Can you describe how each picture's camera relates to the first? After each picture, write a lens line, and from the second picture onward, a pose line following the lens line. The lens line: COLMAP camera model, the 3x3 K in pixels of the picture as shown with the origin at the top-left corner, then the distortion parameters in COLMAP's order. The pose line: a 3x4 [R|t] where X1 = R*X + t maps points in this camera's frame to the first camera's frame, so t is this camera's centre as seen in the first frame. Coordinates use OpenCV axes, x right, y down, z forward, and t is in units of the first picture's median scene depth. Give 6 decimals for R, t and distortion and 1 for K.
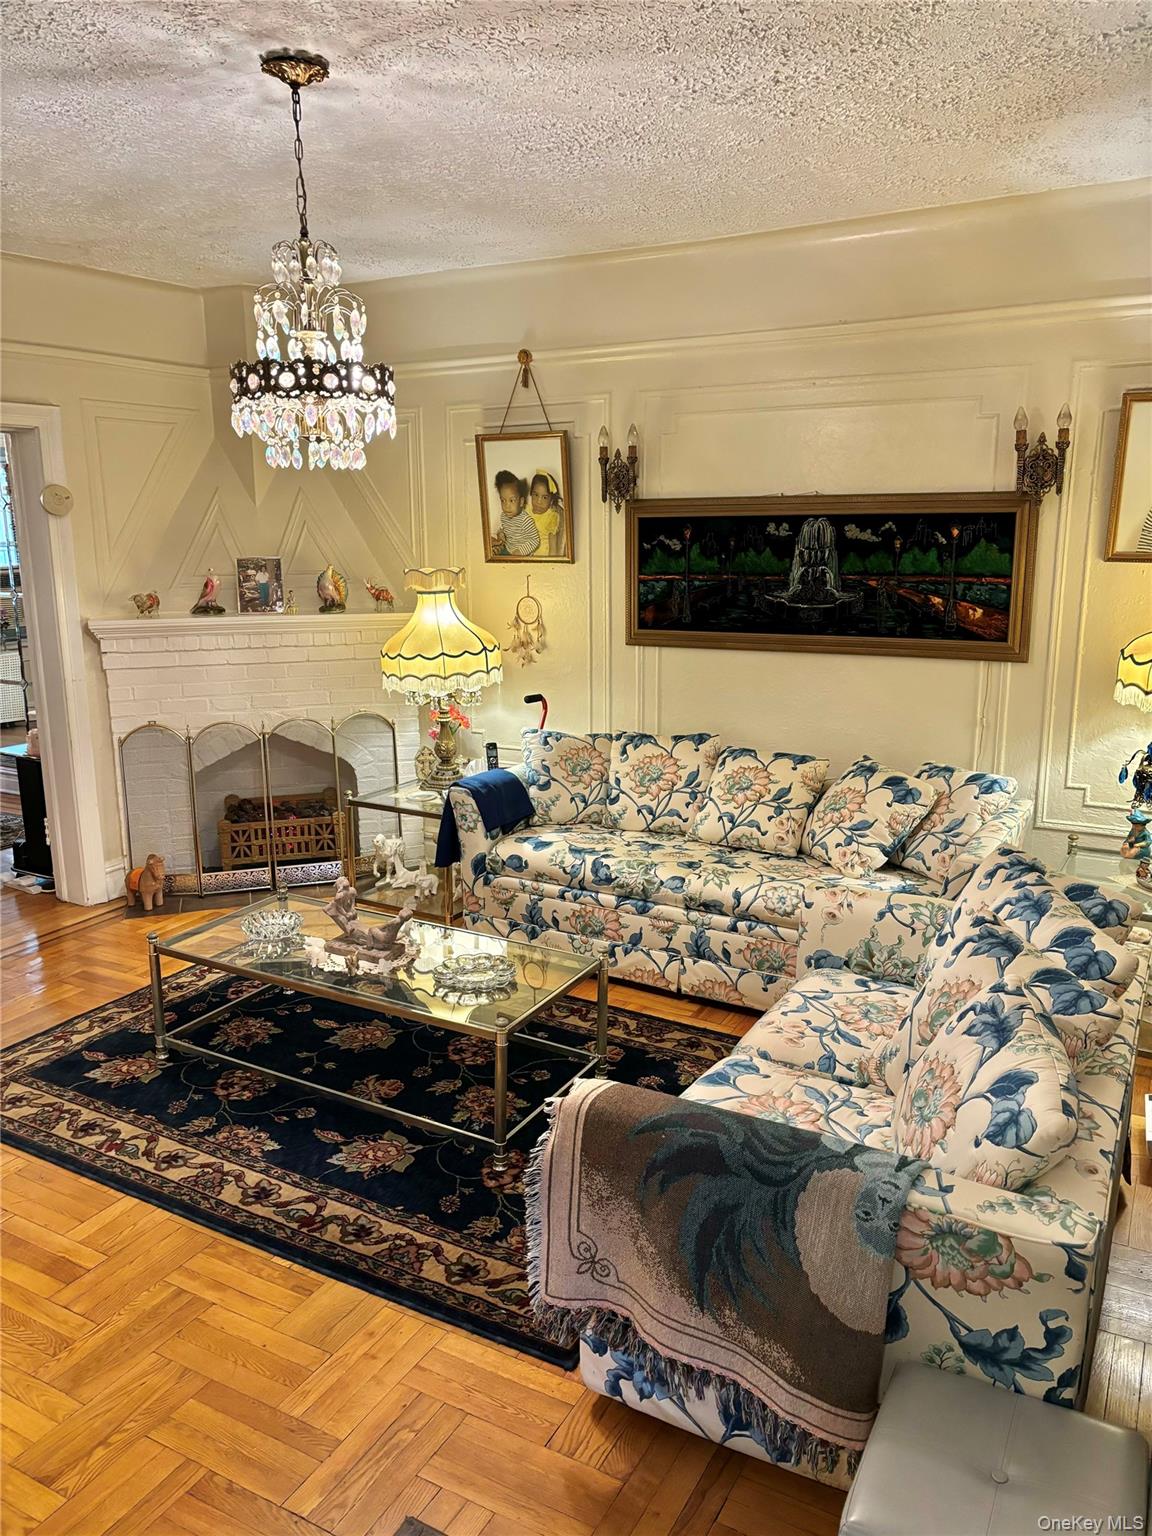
lens RADIAL K [[1156.8, 0, 574.6], [0, 1156.8, 768.9], [0, 0, 1]] dist [-0.002593, -0.000819]
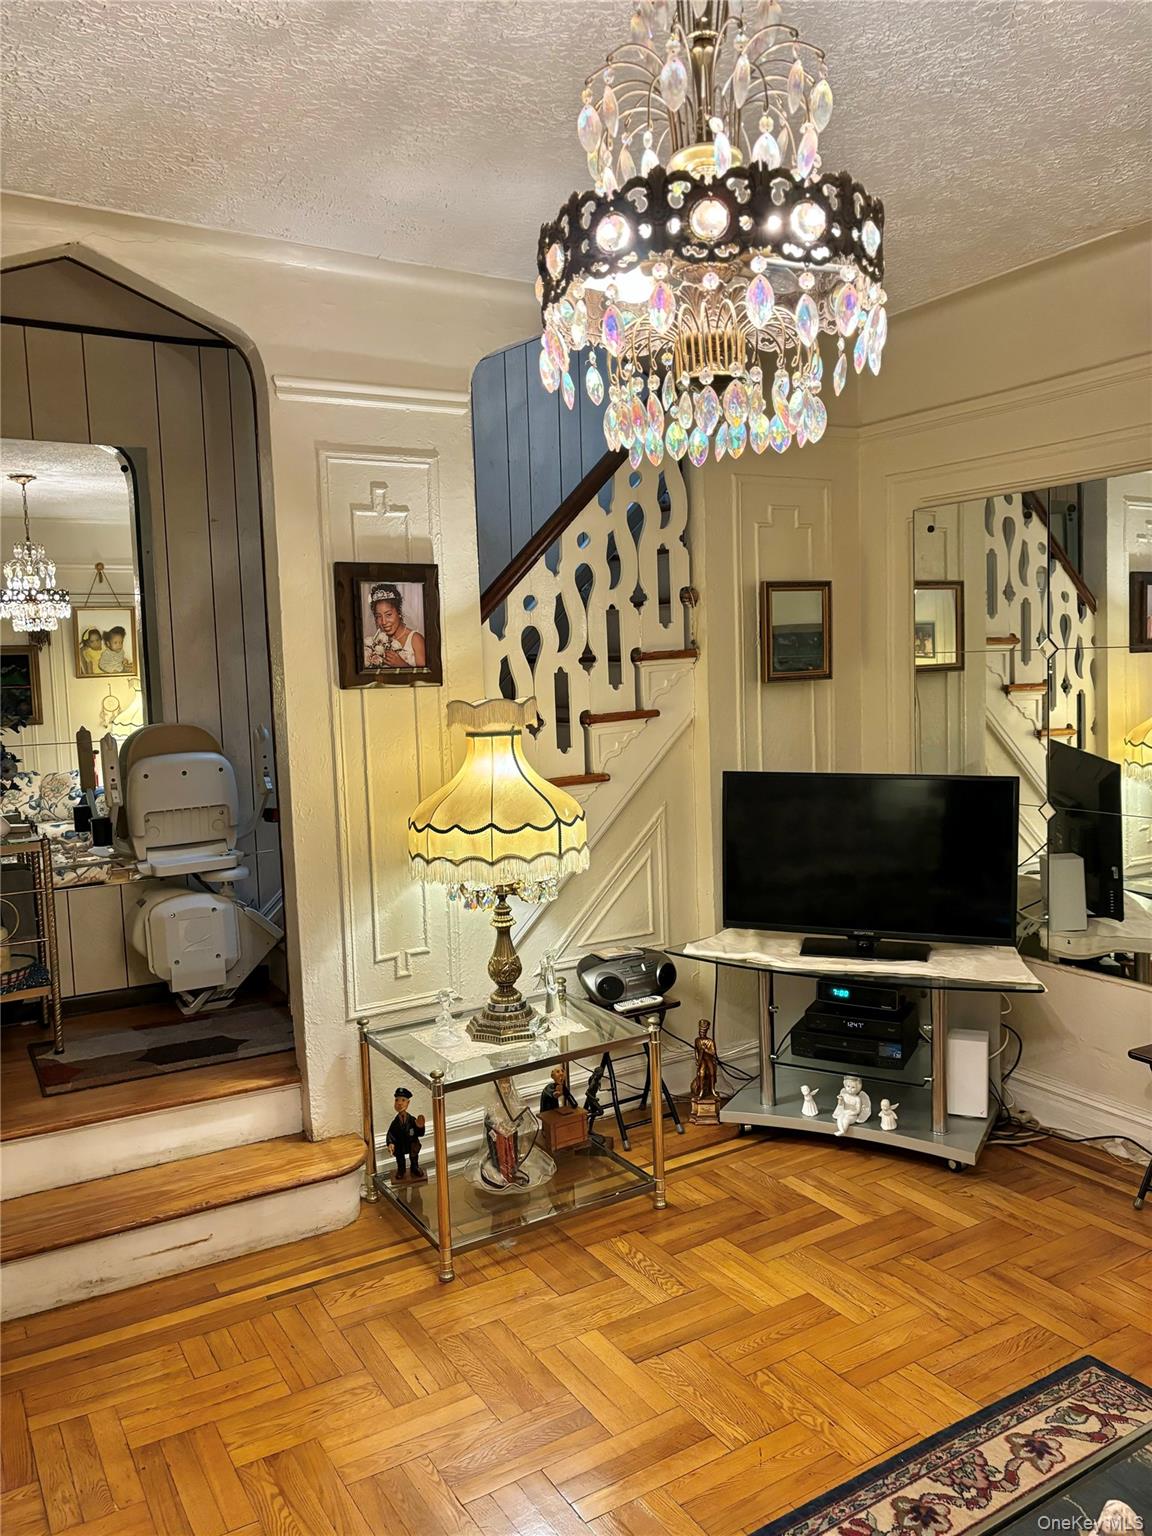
lens RADIAL K [[1156.8, 0, 576.7], [0, 1156.8, 764.3], [0, 0, 1]] dist [-0.002593, -0.000819]
pose [[0.868450, 0.023817, -0.495204, -0.040821], [-0.079660, 0.992571, -0.091963, -0.096324], [0.489335, 0.119314, 0.863896, 0.626392]]
